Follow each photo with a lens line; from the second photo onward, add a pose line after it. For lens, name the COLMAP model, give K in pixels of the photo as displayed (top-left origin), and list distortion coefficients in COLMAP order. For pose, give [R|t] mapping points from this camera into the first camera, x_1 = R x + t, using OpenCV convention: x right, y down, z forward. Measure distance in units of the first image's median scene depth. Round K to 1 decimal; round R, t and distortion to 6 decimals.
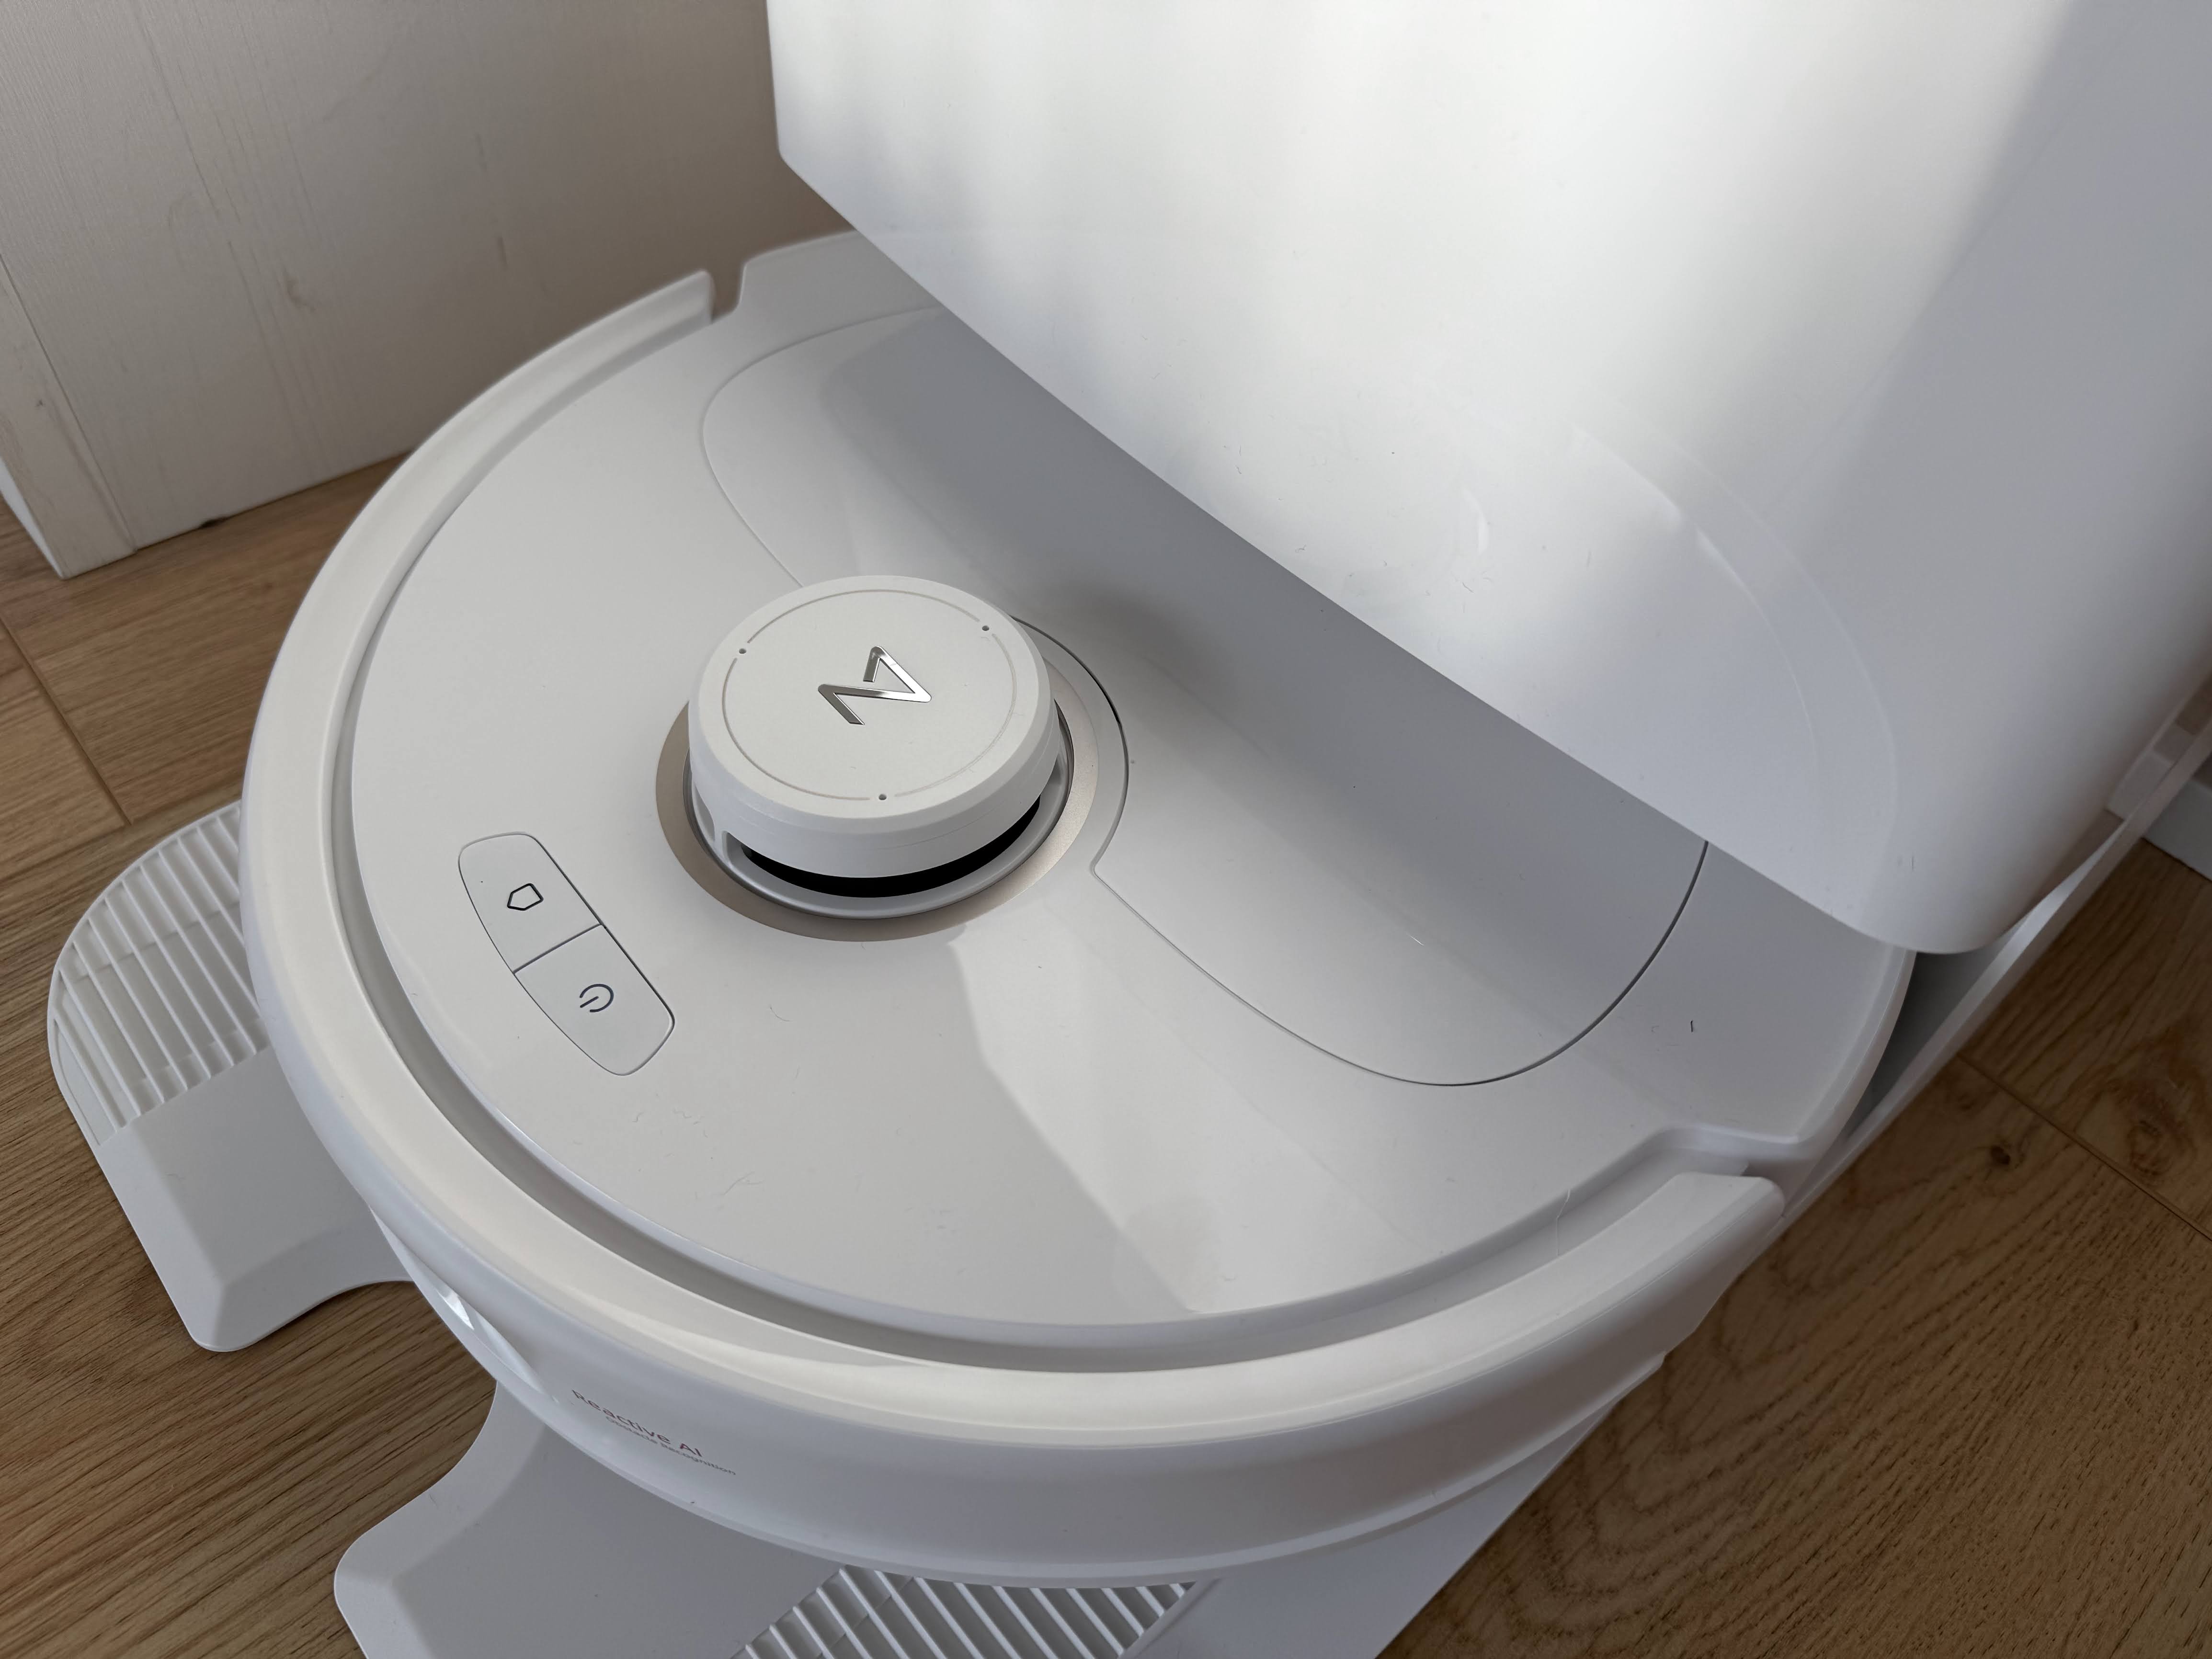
lens RADIAL K [[1521.6, 0, 1111.1], [0, 1521.6, 846.2], [0, 0, 1]] dist [0.010274, -0.022921]
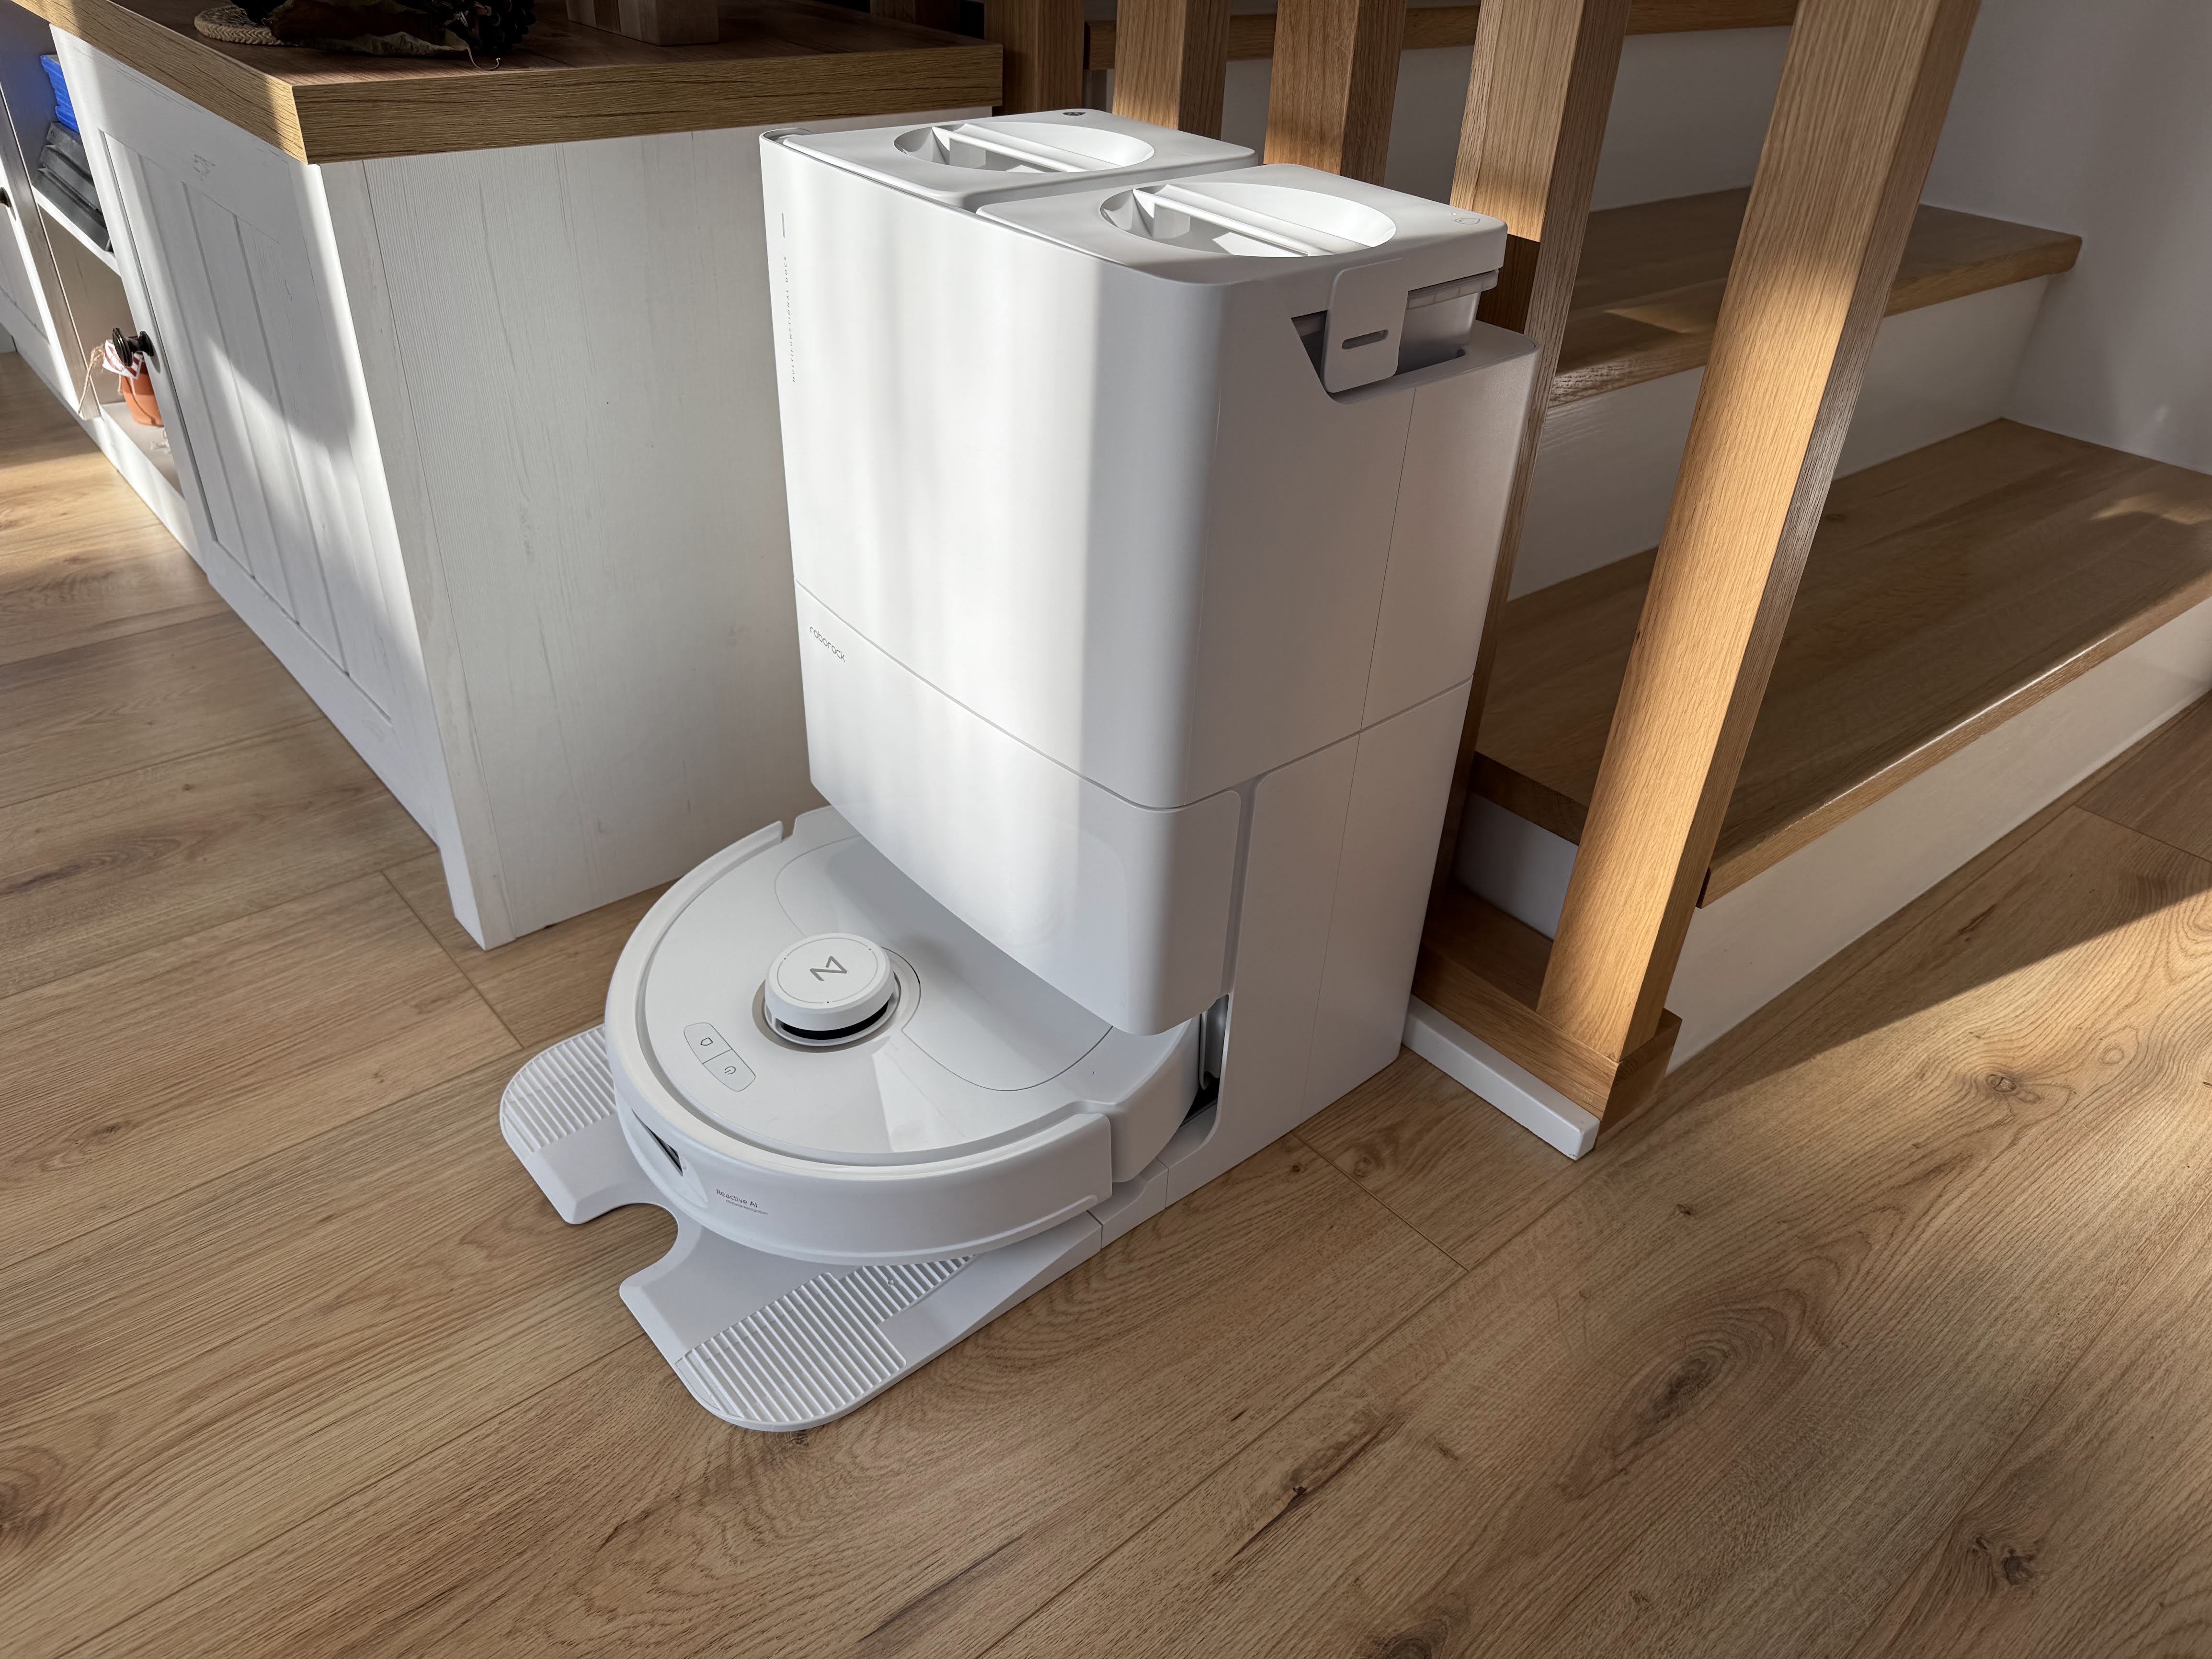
lens RADIAL K [[1521.6, 0, 1115.1], [0, 1521.6, 821.9], [0, 0, 1]] dist [0.010274, -0.022921]
pose [[0.999359, -0.016594, -0.031723, 0.424386], [0.006739, 0.957452, -0.288515, 0.408088], [0.035161, 0.288117, 0.956950, -1.608653]]
